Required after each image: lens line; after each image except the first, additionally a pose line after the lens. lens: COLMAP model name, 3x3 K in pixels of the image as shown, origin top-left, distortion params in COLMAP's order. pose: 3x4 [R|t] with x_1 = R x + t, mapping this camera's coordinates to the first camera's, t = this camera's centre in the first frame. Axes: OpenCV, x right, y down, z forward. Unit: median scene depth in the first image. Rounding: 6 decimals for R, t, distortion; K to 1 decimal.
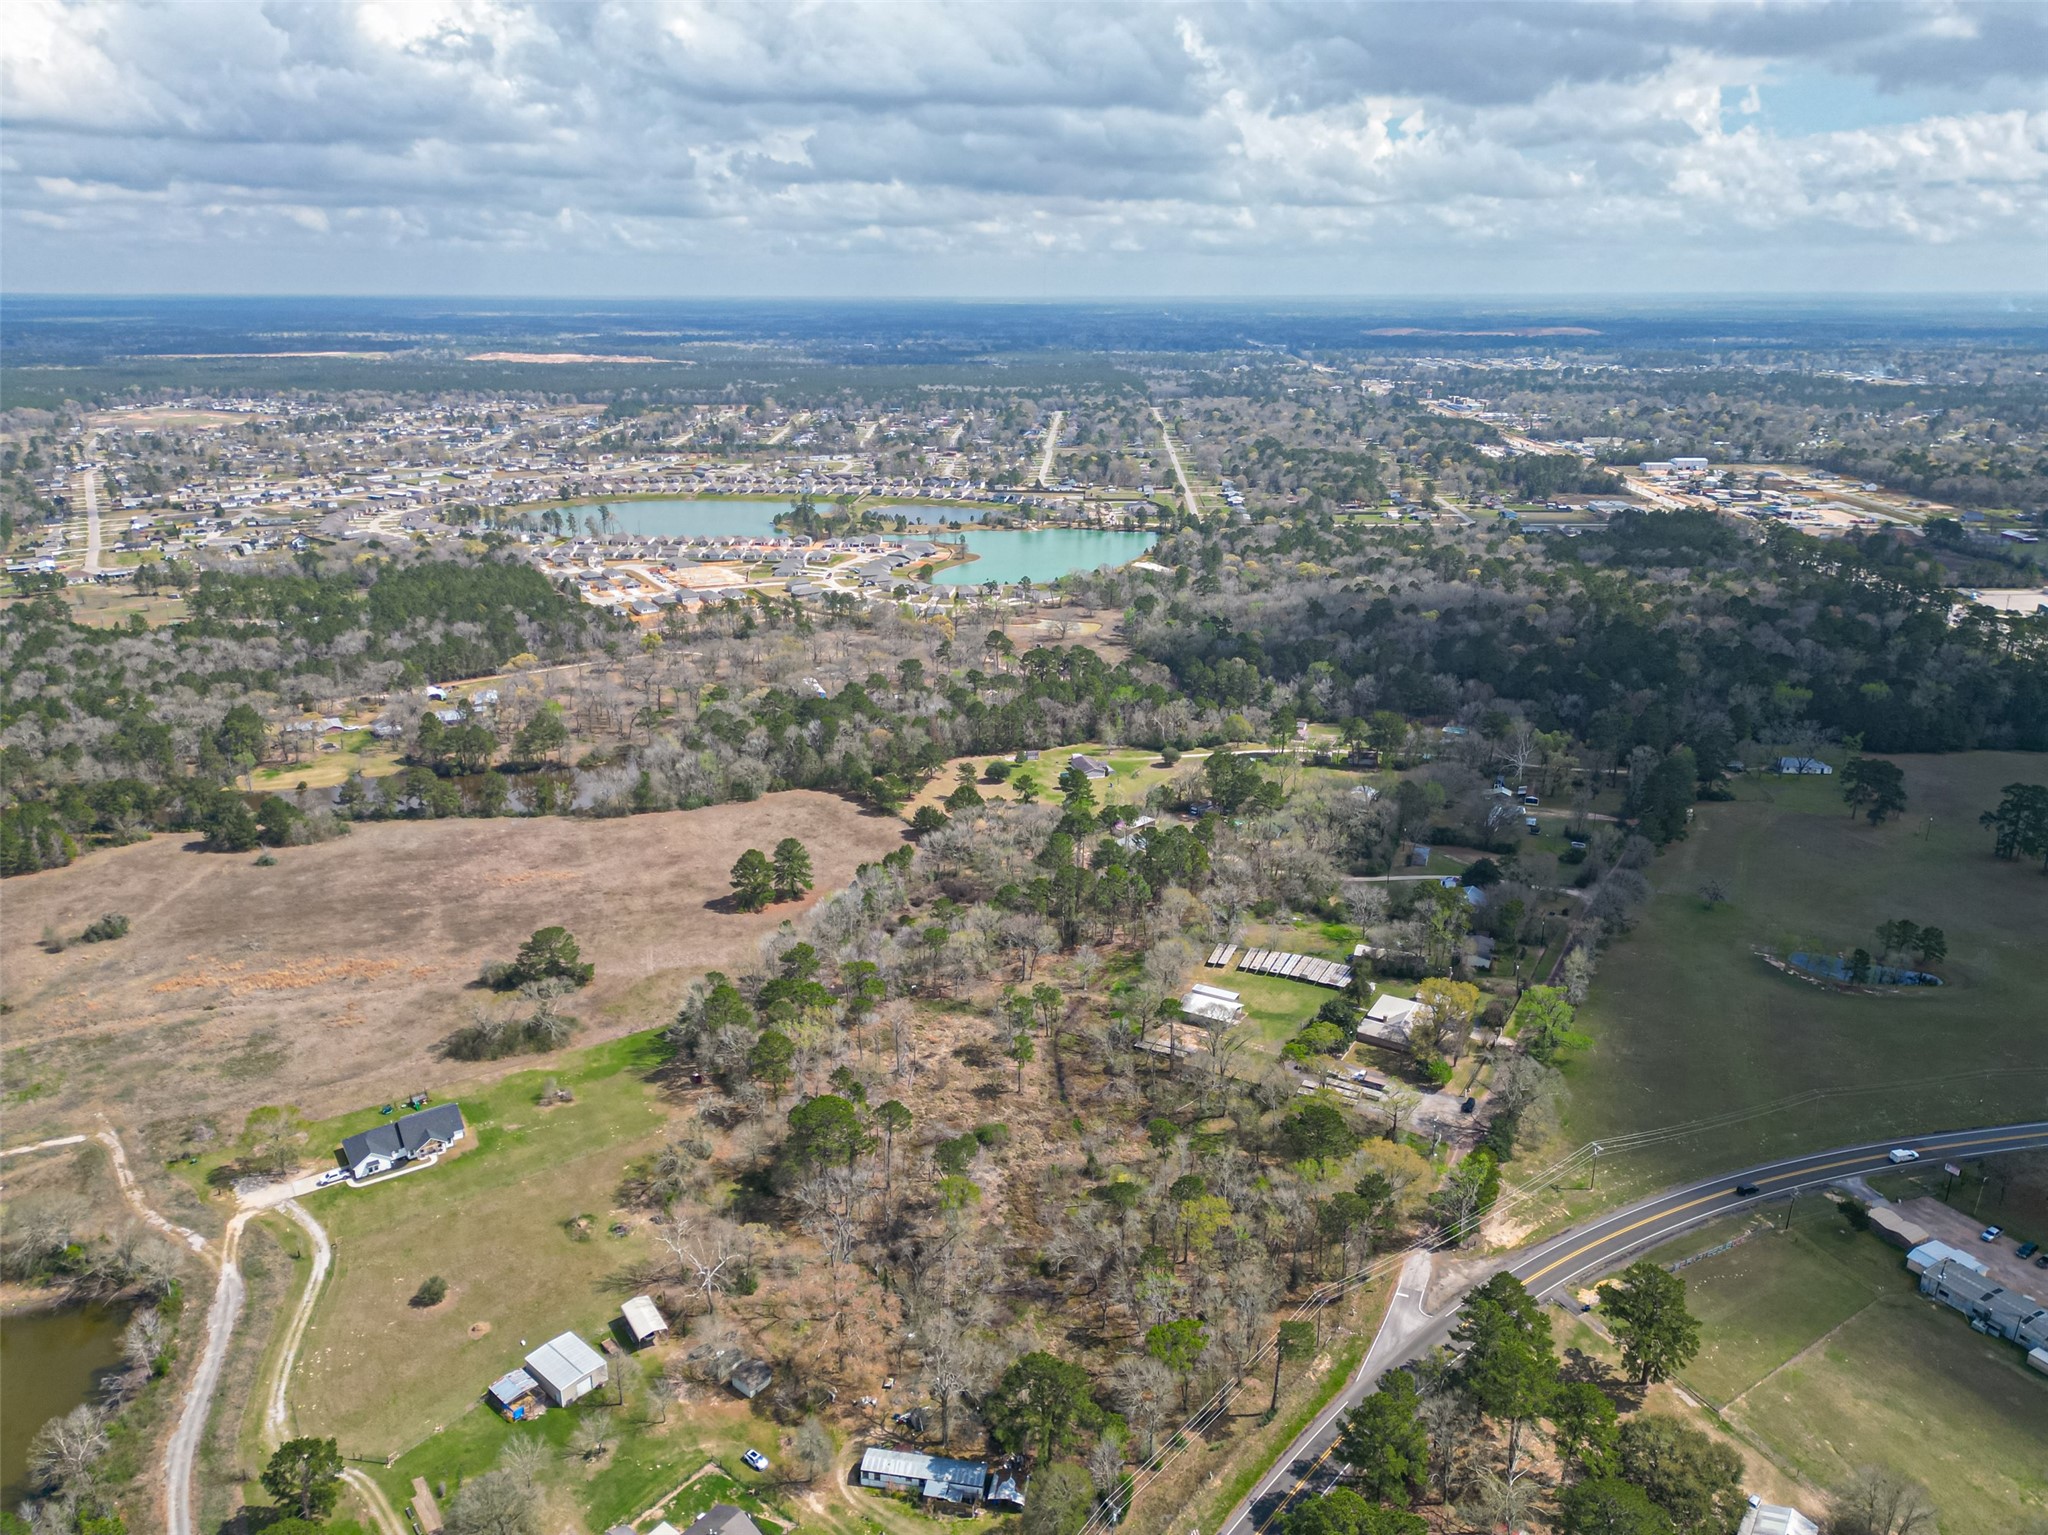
lens RADIAL K [[1425.3, 0, 1021.2], [0, 1425.3, 770.2], [0, 0, 1]] dist [0.080768, -0.078454]
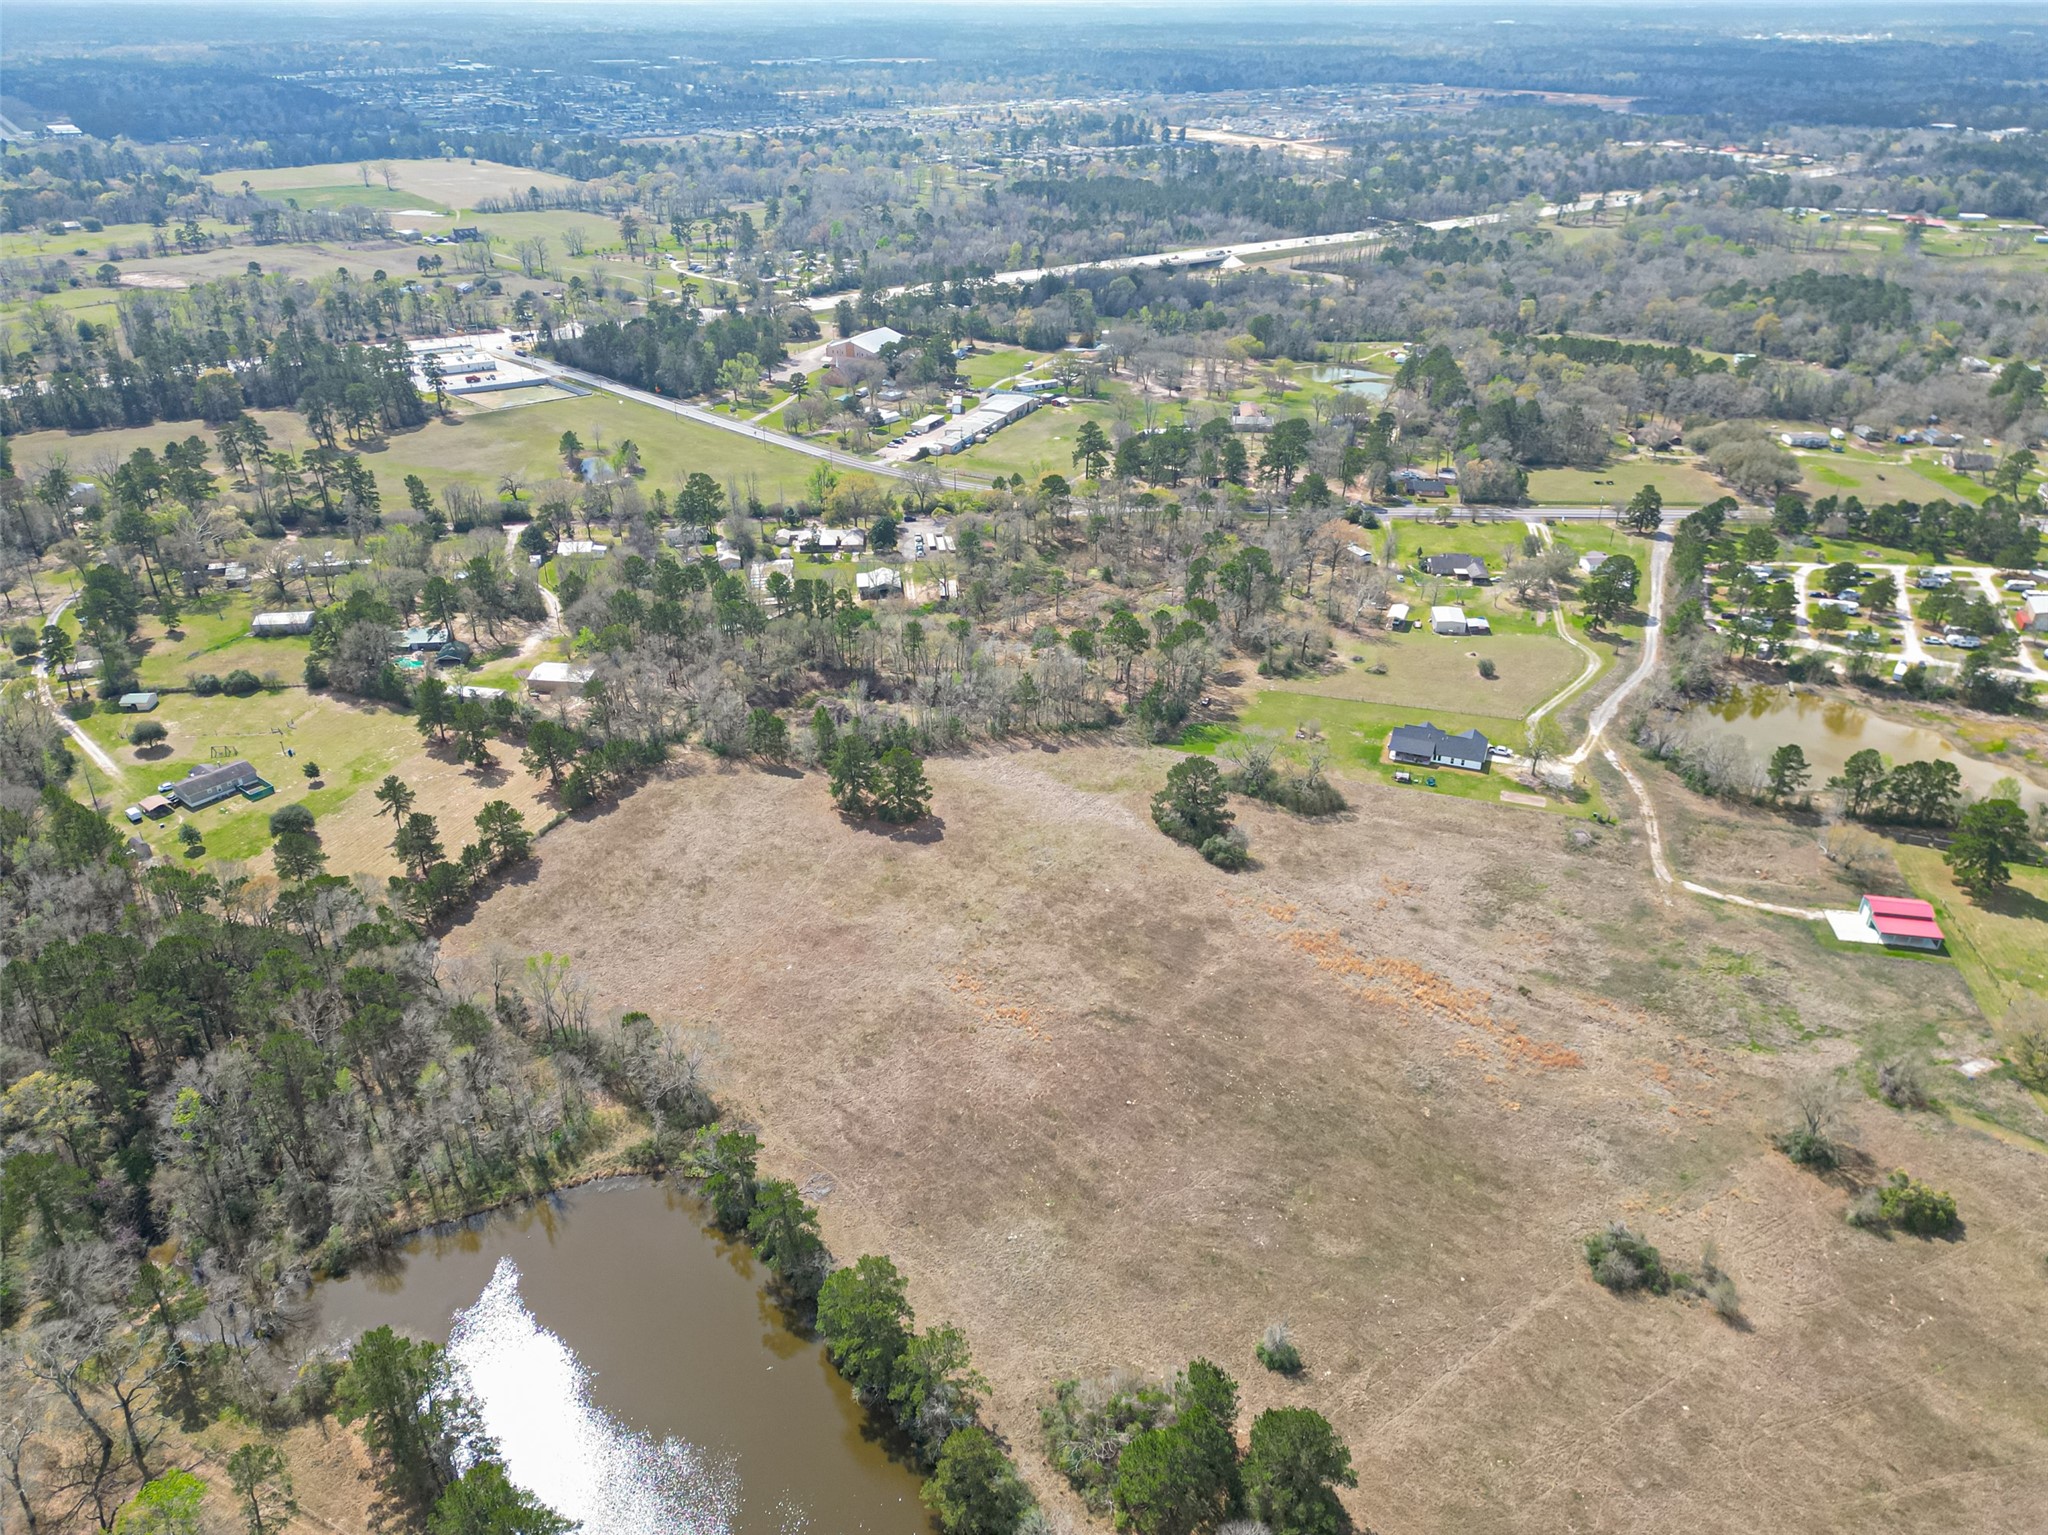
lens RADIAL K [[1427.6, 0, 1020.9], [0, 1427.6, 768.6], [0, 0, 1]] dist [0.076896, -0.074658]
pose [[-0.572865, -0.391004, 0.720376, -0.778358], [0.261289, 0.745914, 0.612651, -0.386480], [-0.776887, 0.539192, -0.325142, 1.191178]]
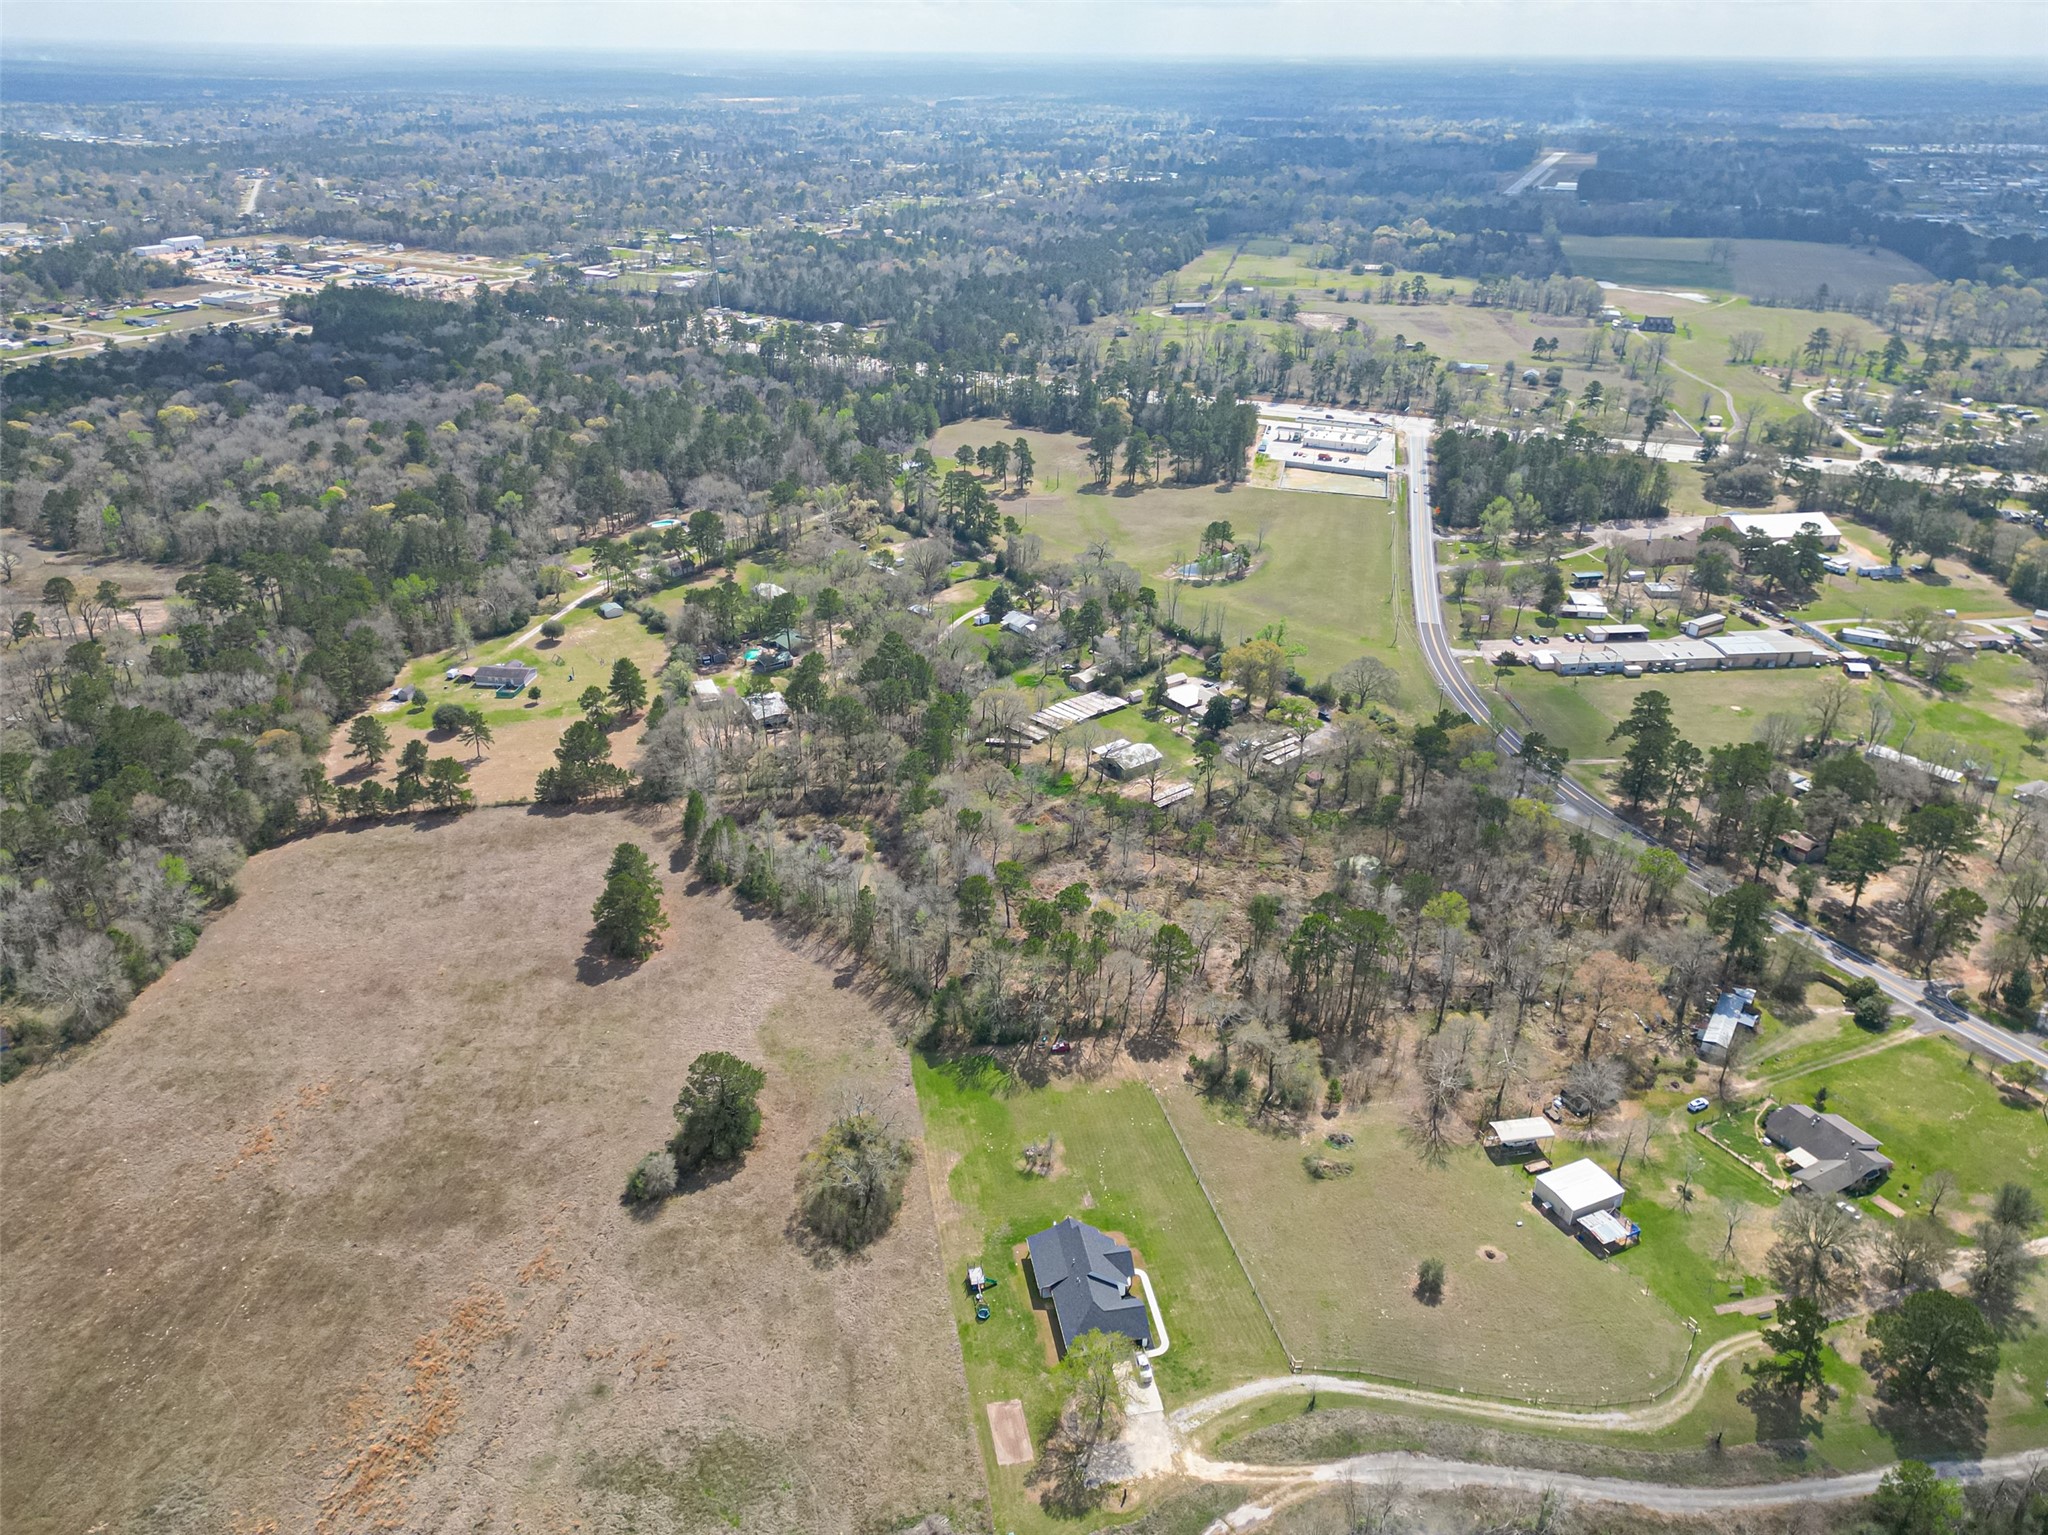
lens RADIAL K [[1425.3, 0, 1021.2], [0, 1425.3, 770.2], [0, 0, 1]] dist [0.080768, -0.078454]
pose [[0.398863, -0.409829, 0.820335, -0.669411], [0.285769, 0.905579, 0.313469, -0.158655], [-0.871346, 0.109395, 0.478318, 0.470377]]
